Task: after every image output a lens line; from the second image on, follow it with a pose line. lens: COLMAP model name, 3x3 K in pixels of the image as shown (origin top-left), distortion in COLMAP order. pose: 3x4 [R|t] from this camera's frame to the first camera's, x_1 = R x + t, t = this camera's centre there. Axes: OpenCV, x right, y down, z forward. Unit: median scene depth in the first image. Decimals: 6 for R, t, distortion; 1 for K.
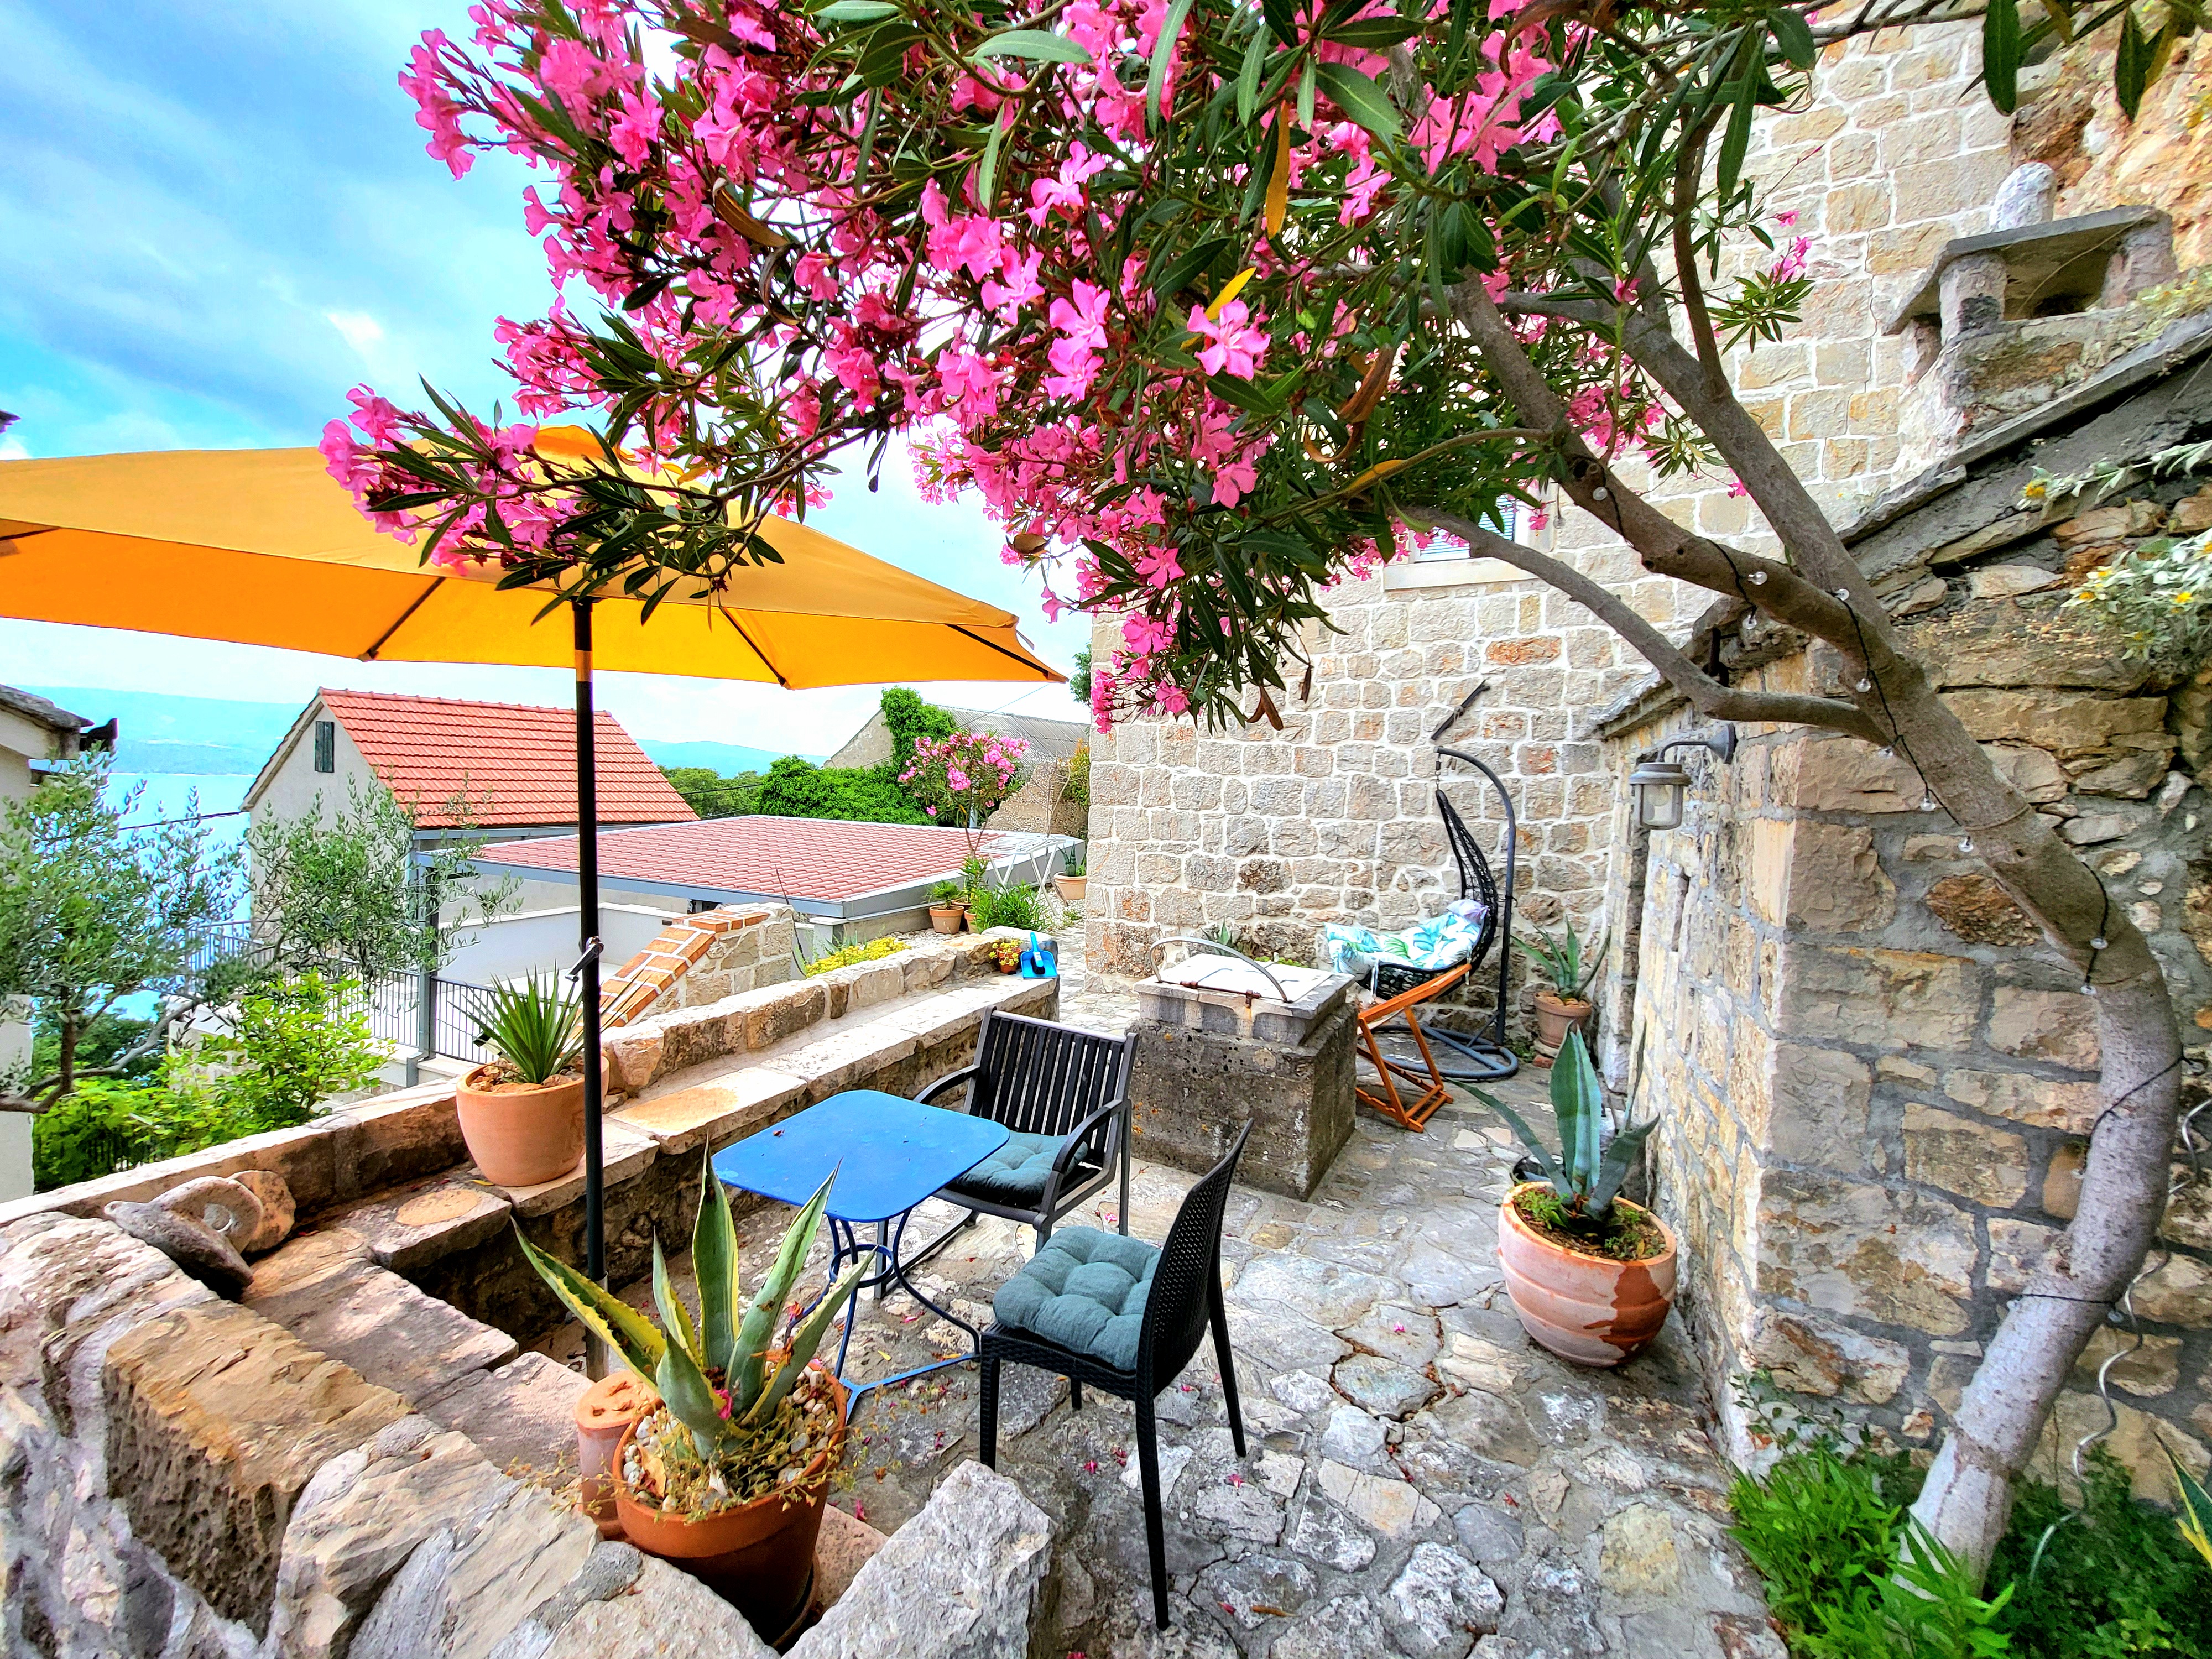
lens RADIAL K [[852.5, 0, 1088.4], [0, 852.5, 824.2], [0, 0, 1]] dist [0.000878, -0.002028]
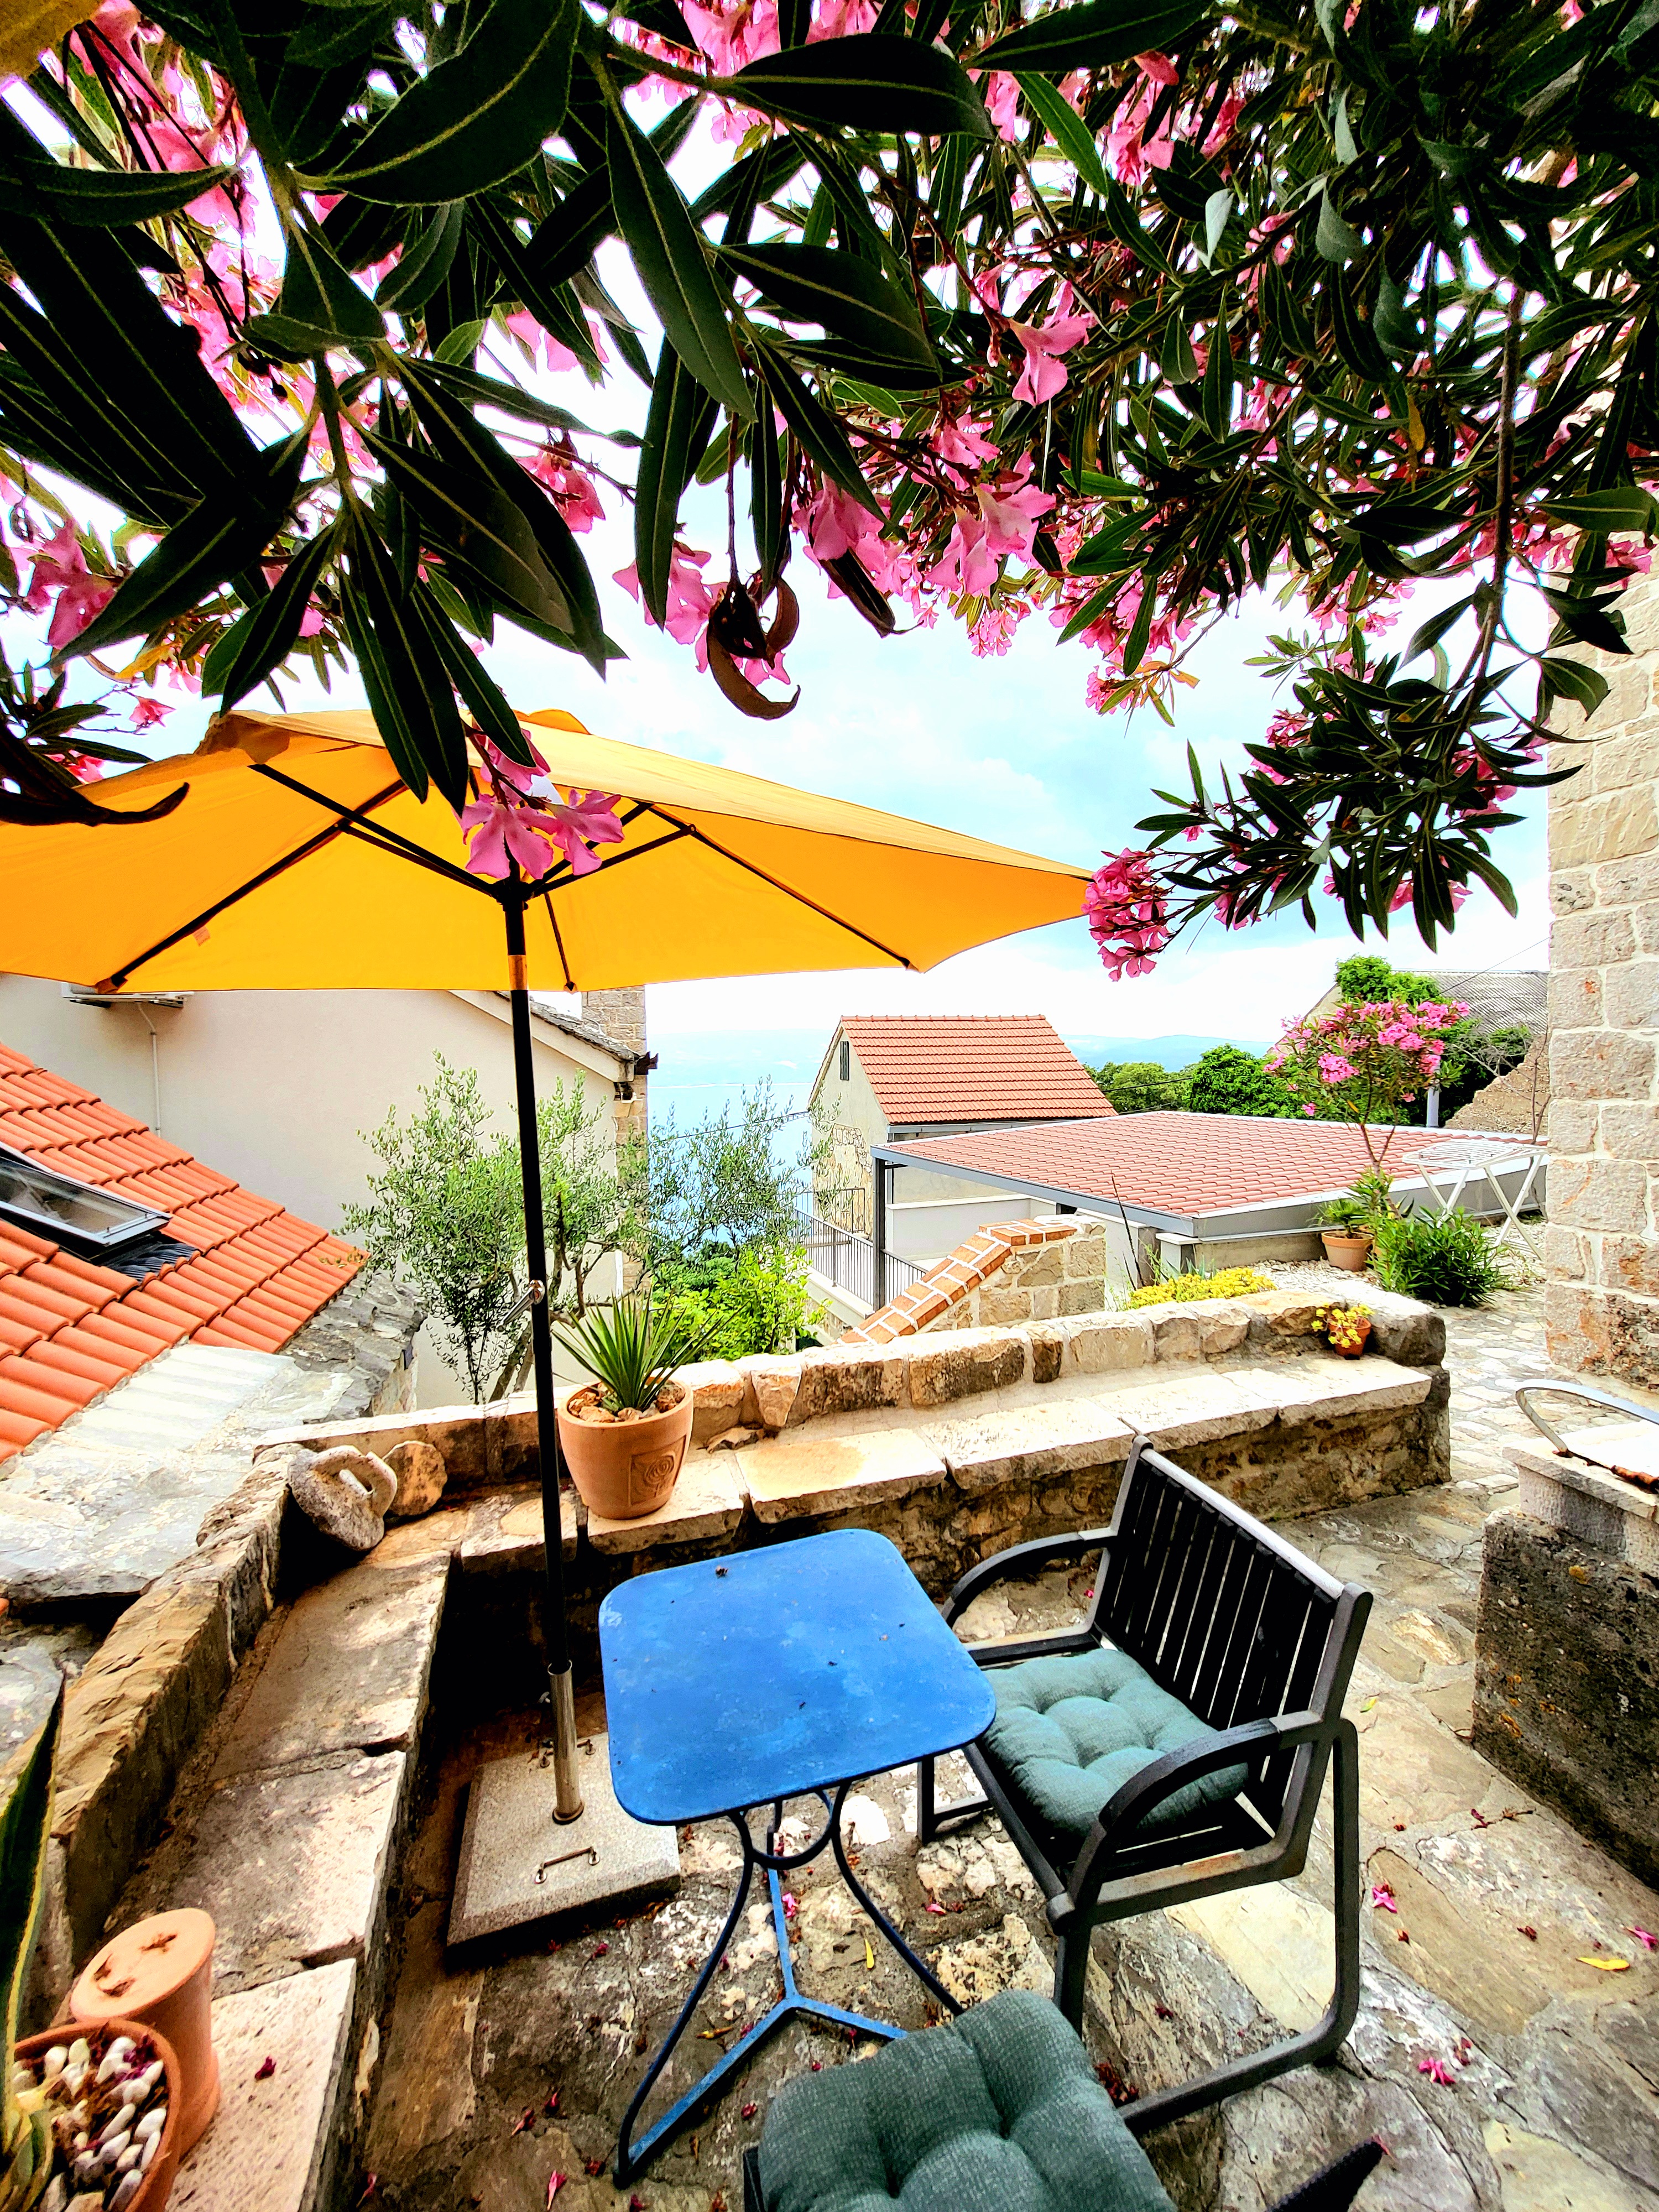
lens RADIAL K [[852.5, 0, 853.0], [0, 852.5, 1101.5], [0, 0, 1]] dist [0.000878, -0.002028]
pose [[0.703745, -0.015200, -0.710290, 0.221548], [0.002808, 0.999823, -0.018615, -0.027326], [0.710447, 0.011106, 0.703663, 0.495863]]
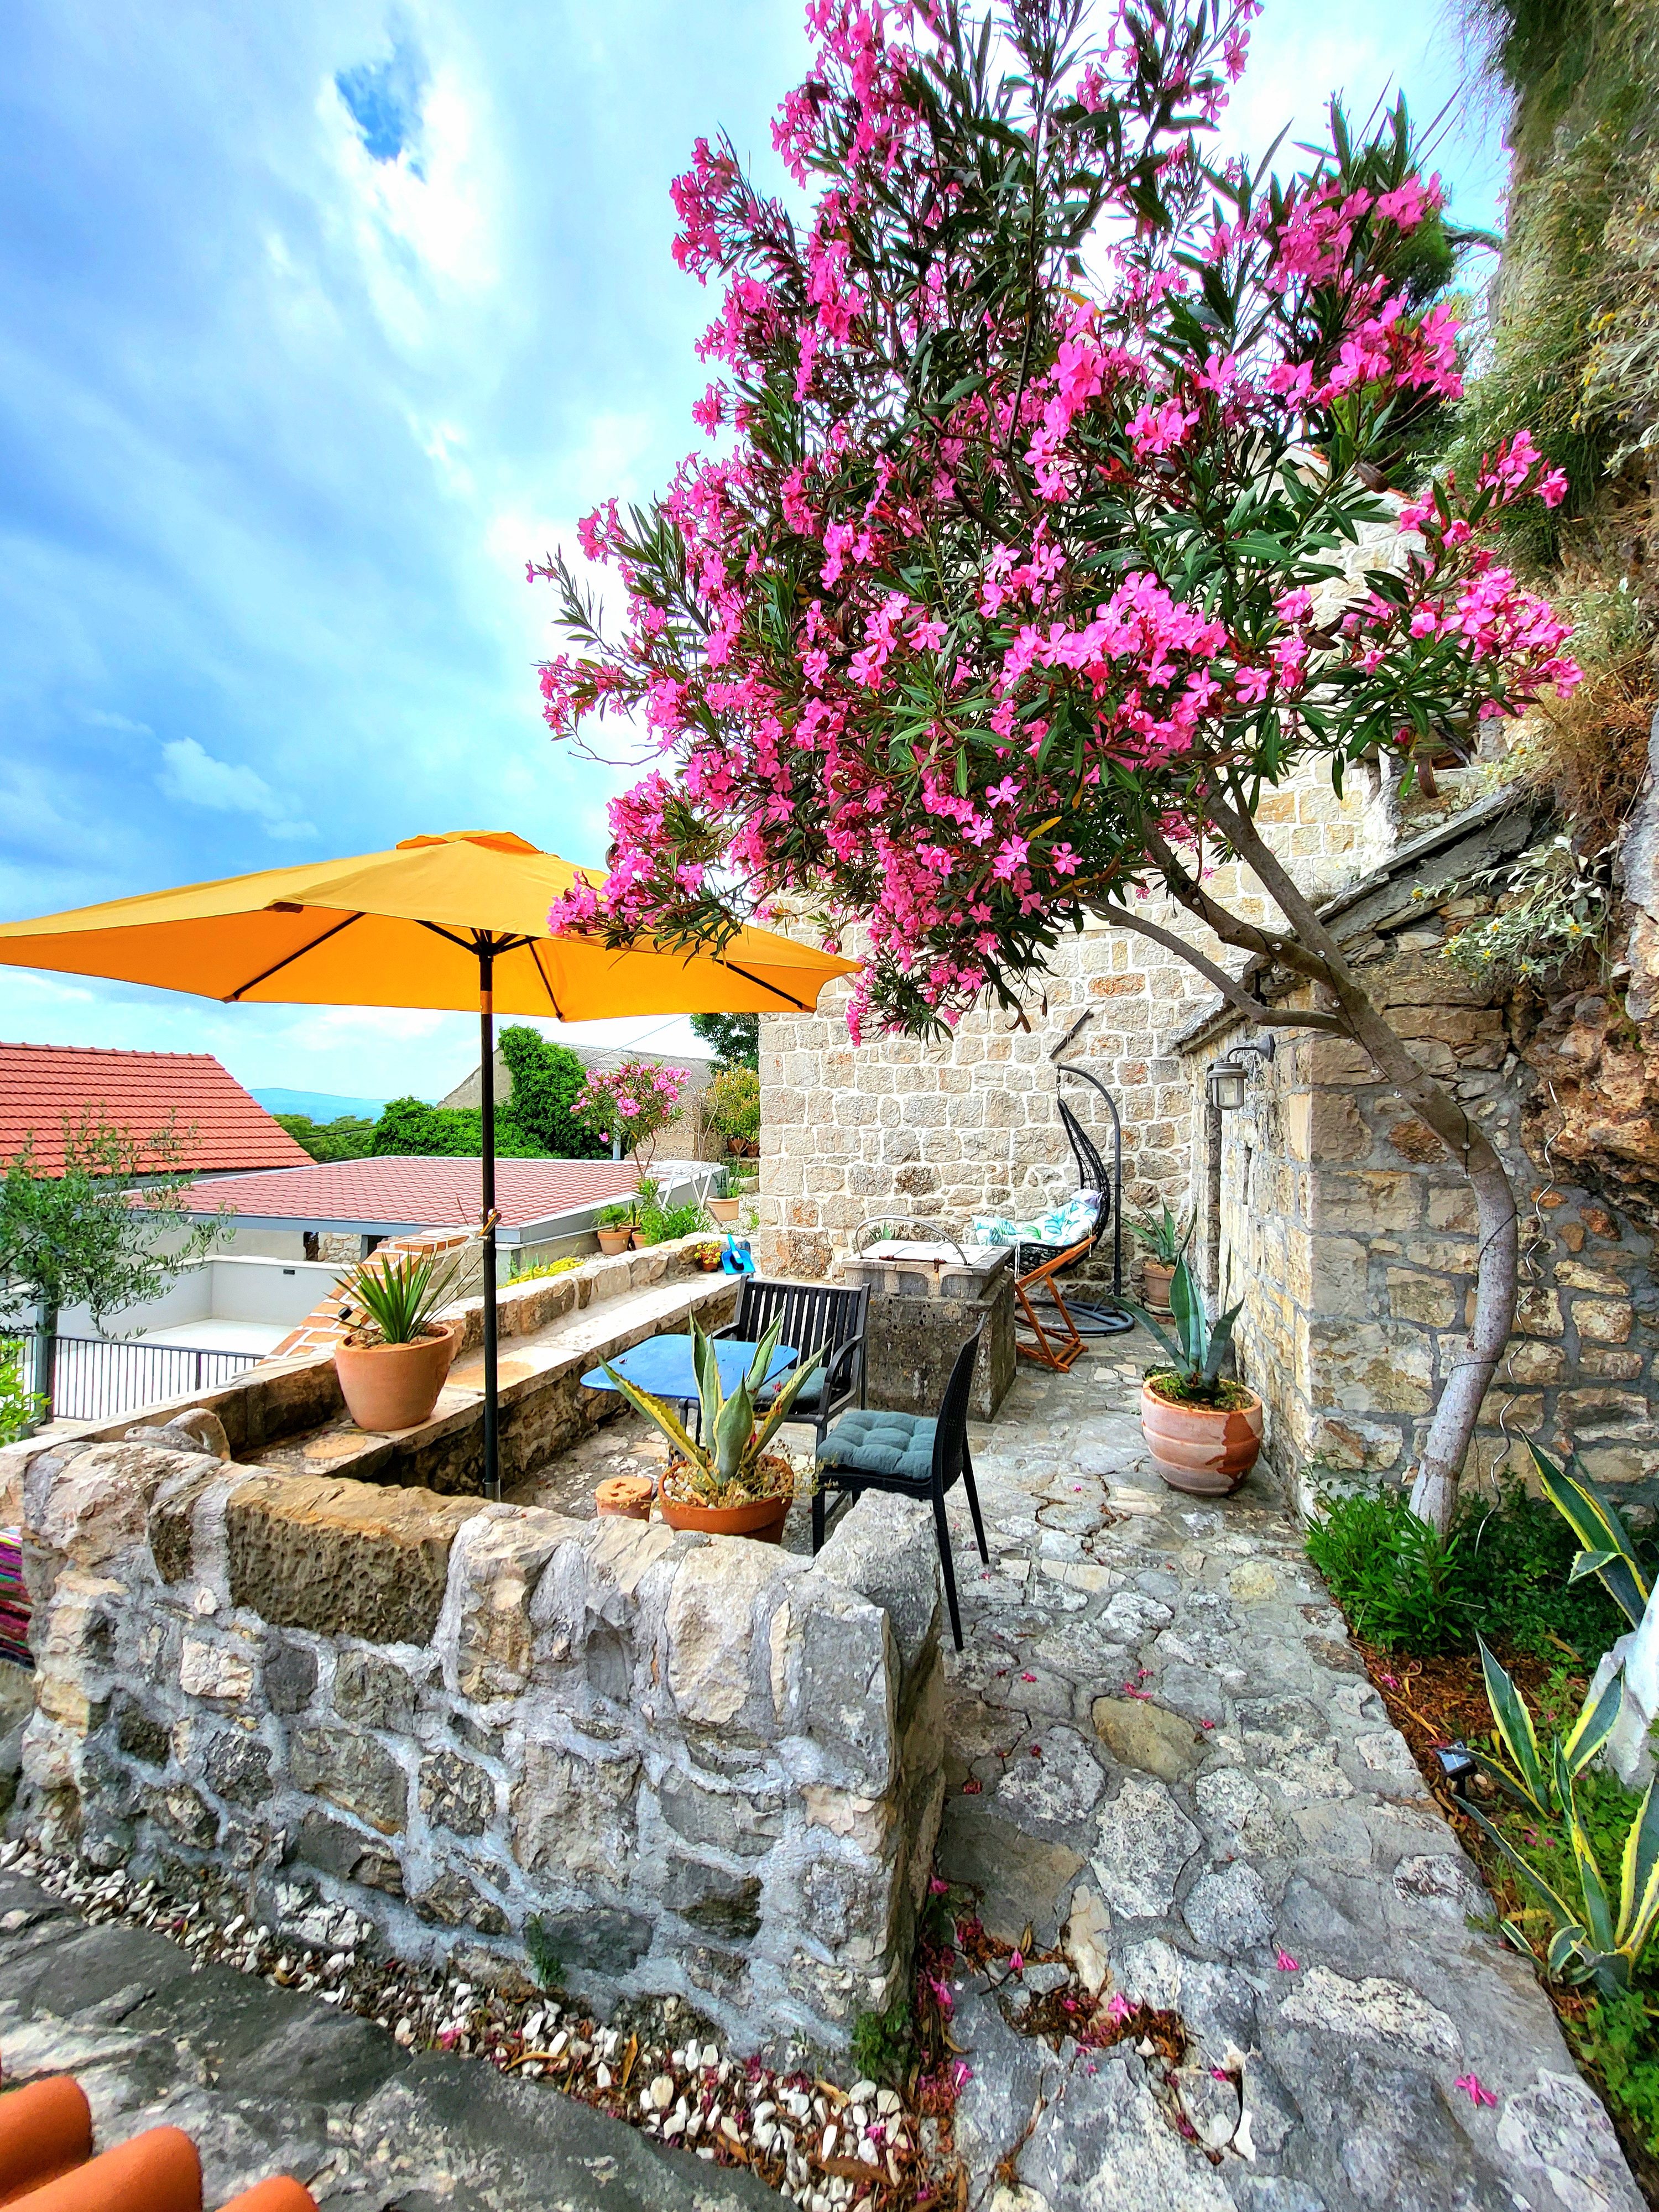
lens RADIAL K [[852.5, 0, 830.9], [0, 852.5, 1111.5], [0, 0, 1]] dist [0.000878, -0.002028]
pose [[0.986486, -0.031086, 0.160870, -0.222989], [0.040139, 0.997770, -0.053332, 0.060577], [-0.158854, 0.059069, 0.985534, -0.303166]]
